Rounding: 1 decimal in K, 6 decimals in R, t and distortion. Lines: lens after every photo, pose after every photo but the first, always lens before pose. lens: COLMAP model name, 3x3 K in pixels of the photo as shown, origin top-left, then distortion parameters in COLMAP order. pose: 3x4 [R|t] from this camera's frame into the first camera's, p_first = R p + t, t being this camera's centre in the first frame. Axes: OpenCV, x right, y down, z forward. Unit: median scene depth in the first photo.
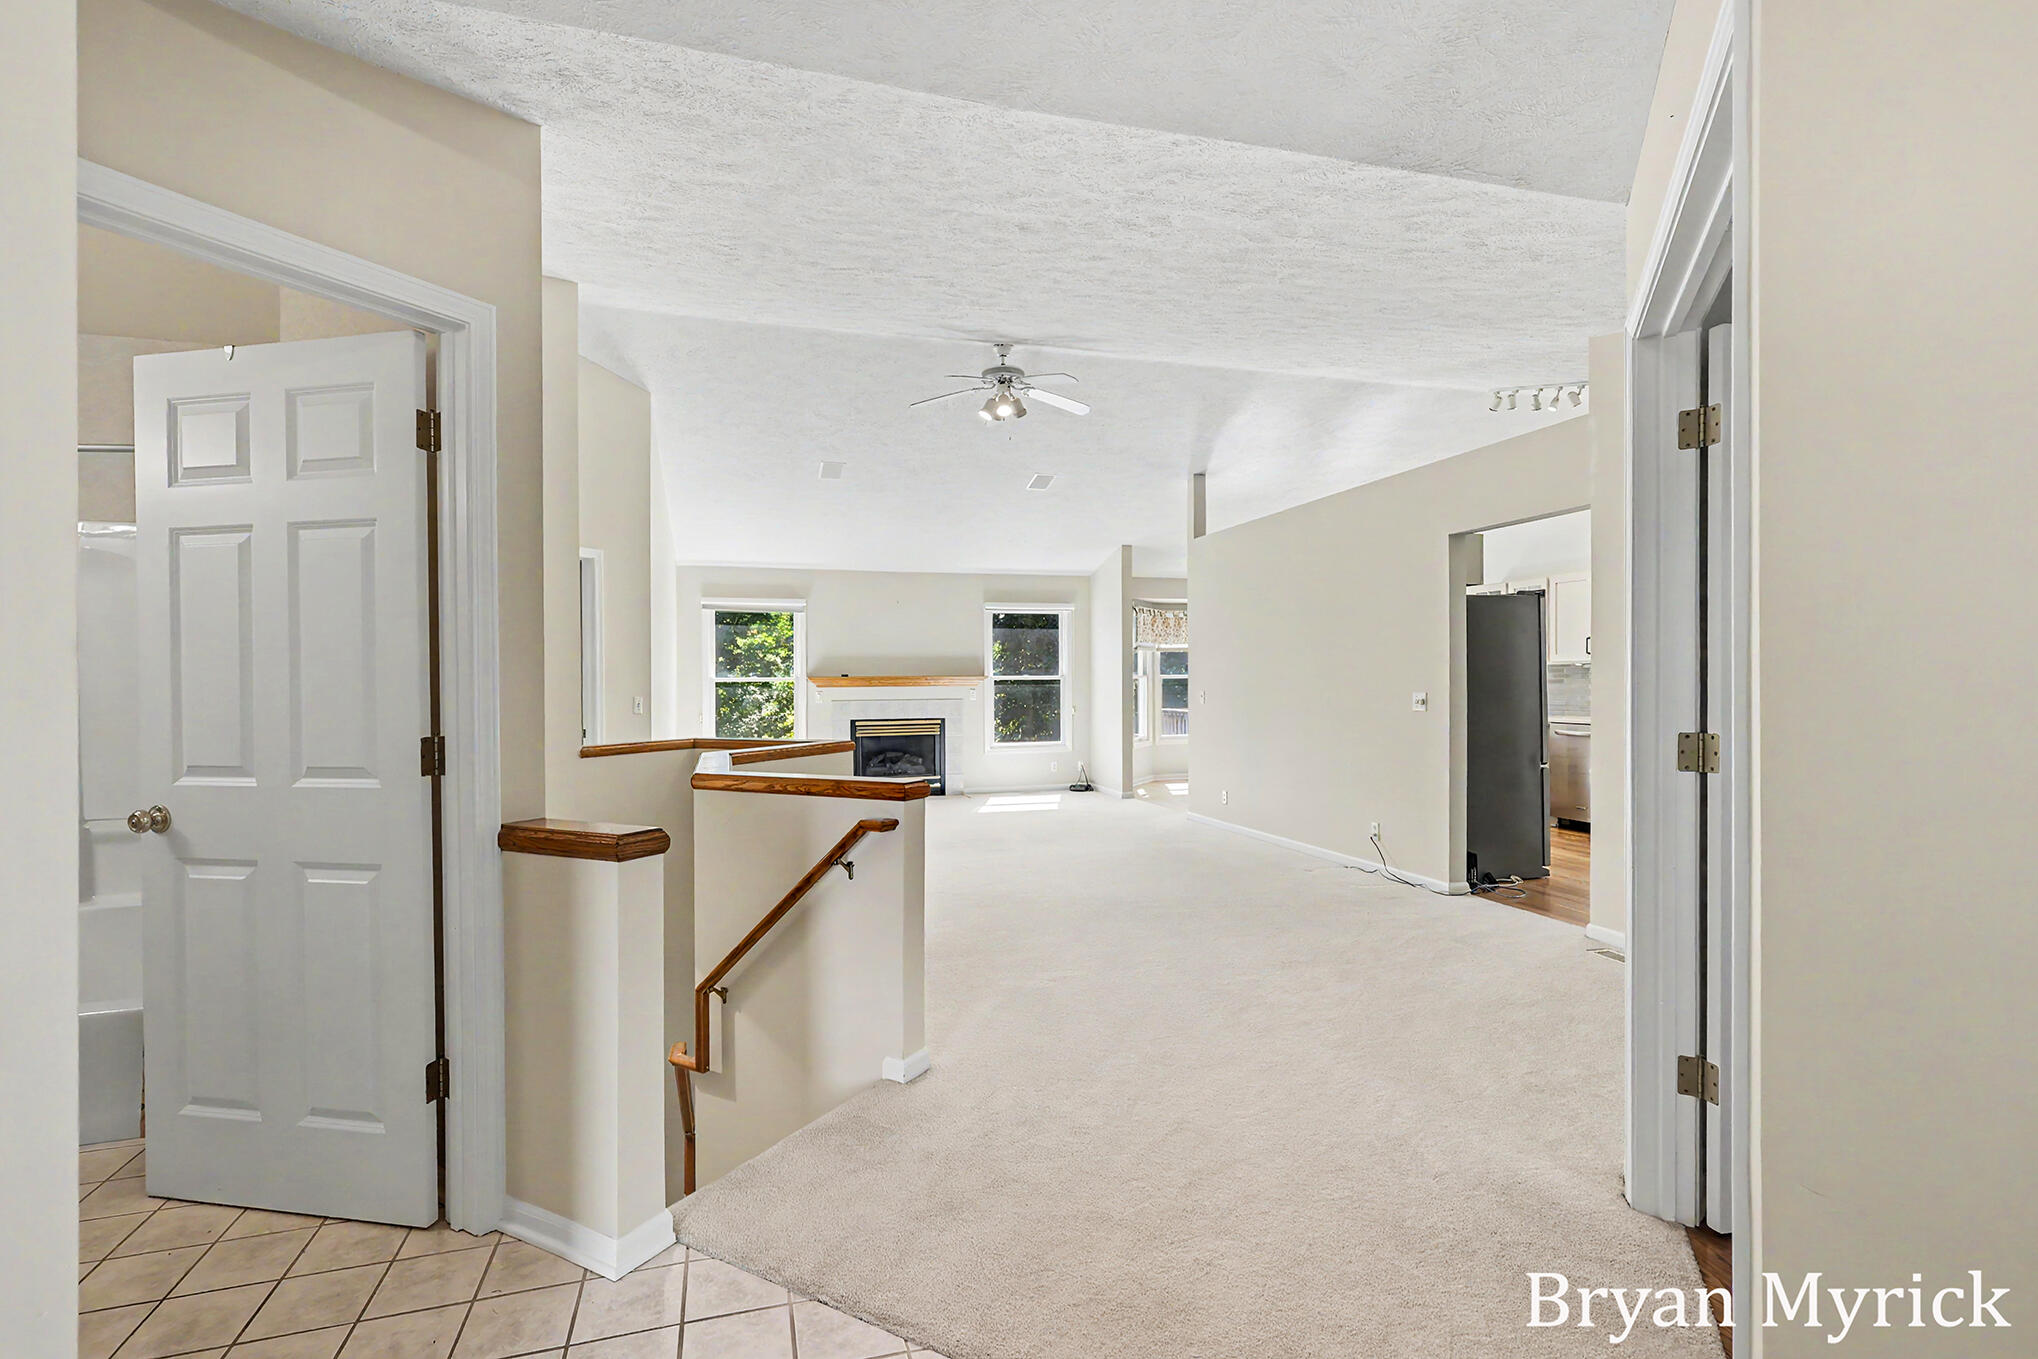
lens RADIAL K [[947.5, 0, 1013.0], [0, 947.5, 685.3], [0, 0, 1]] dist [-0.005655, 0.000595]
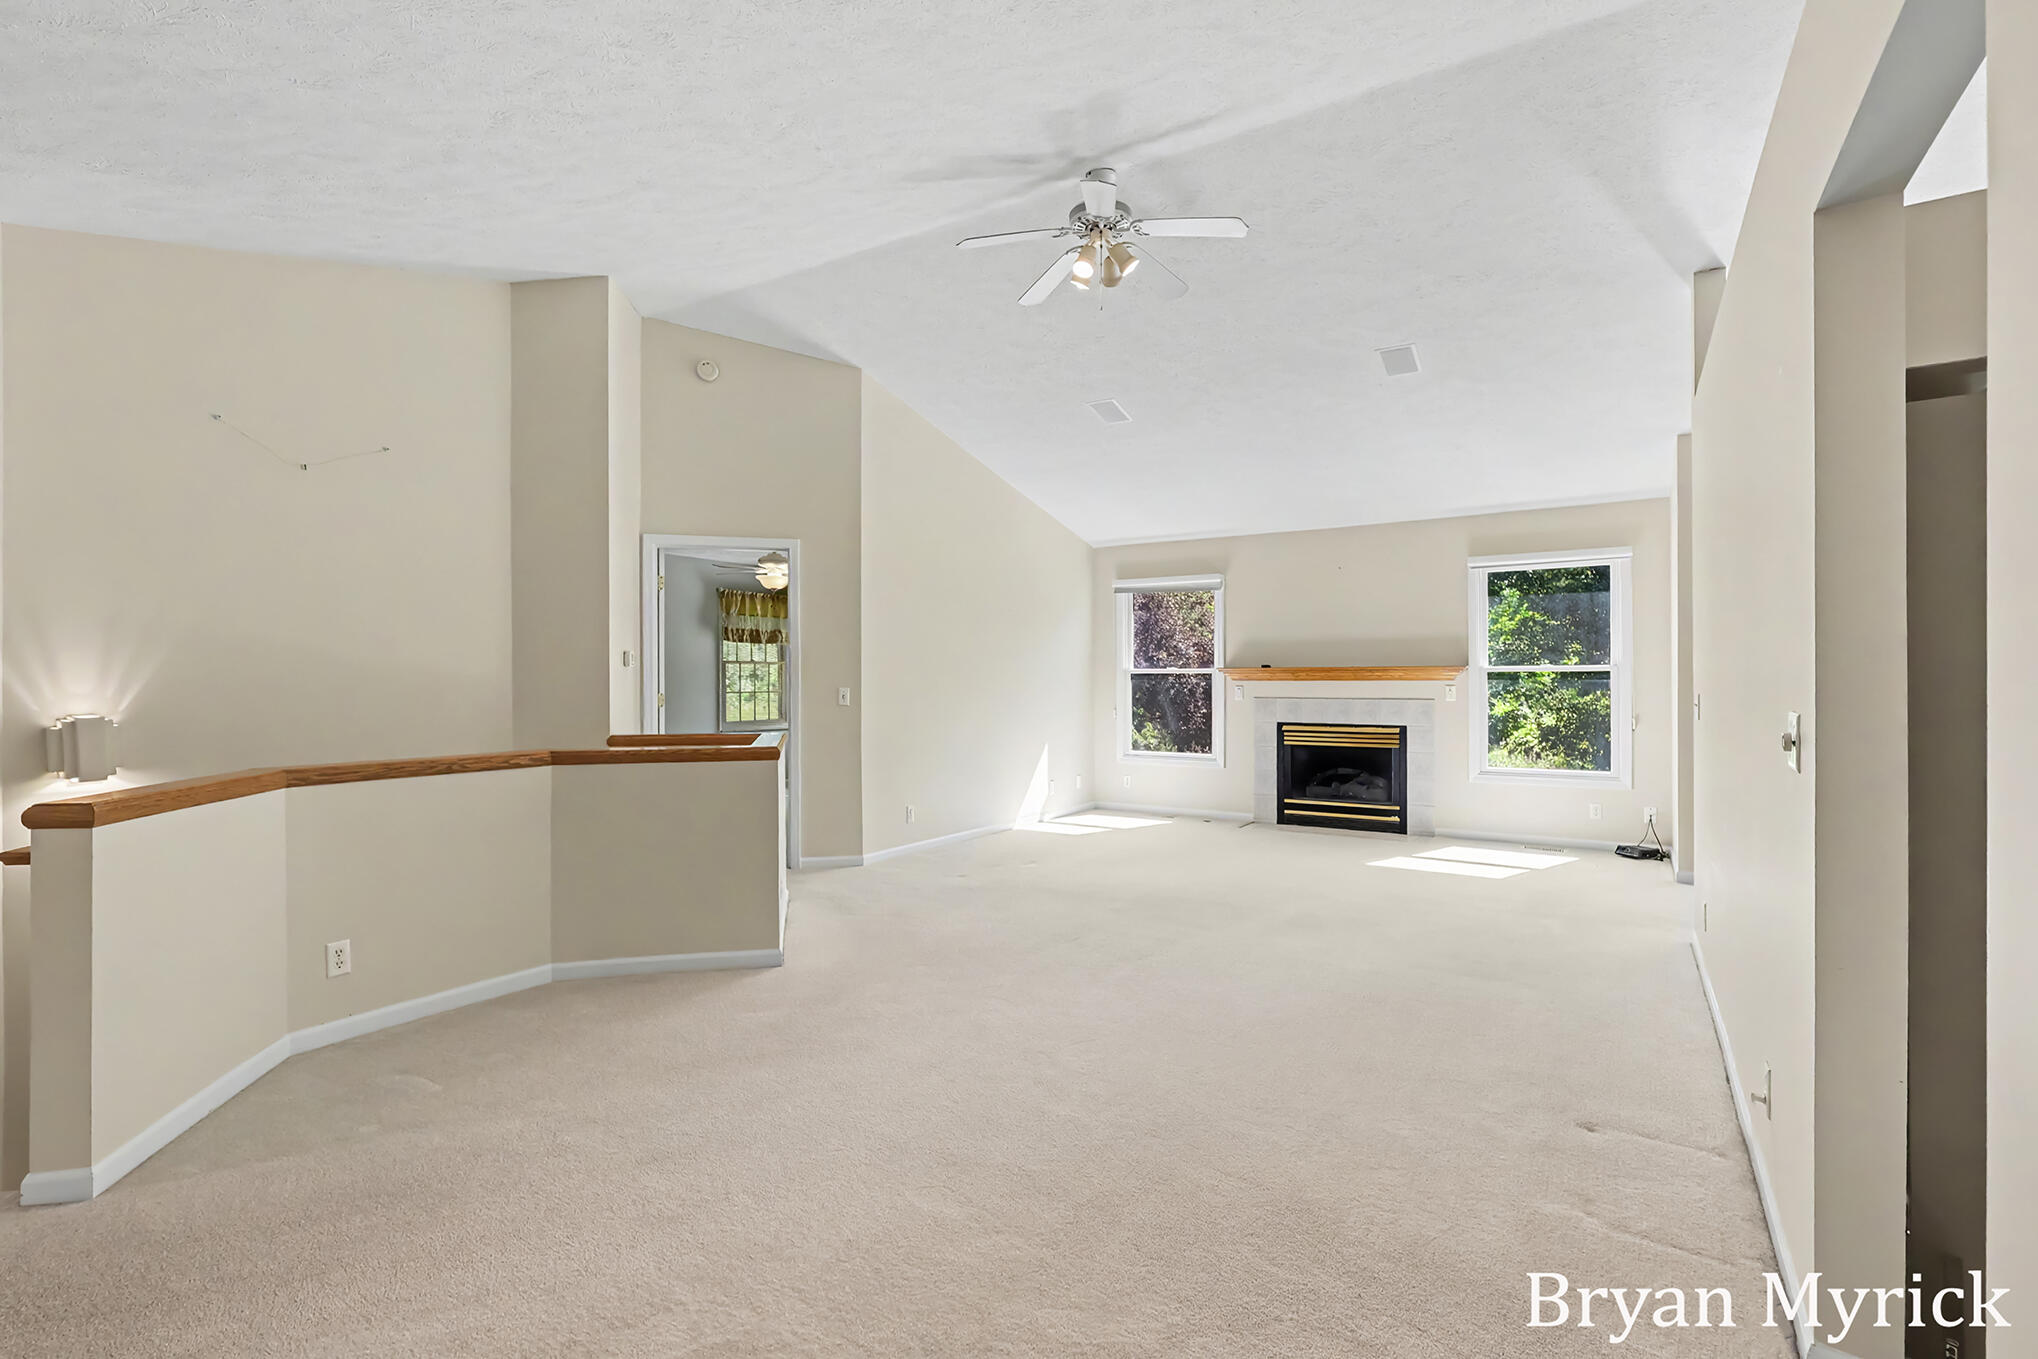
lens RADIAL K [[947.5, 0, 1014.2], [0, 947.5, 672.5], [0, 0, 1]] dist [-0.005655, 0.000595]
pose [[0.641786, 0.002679, -0.766879, 0.282963], [-0.005343, 0.999985, -0.000977, -0.002948], [0.766866, 0.004724, 0.641790, 0.320435]]
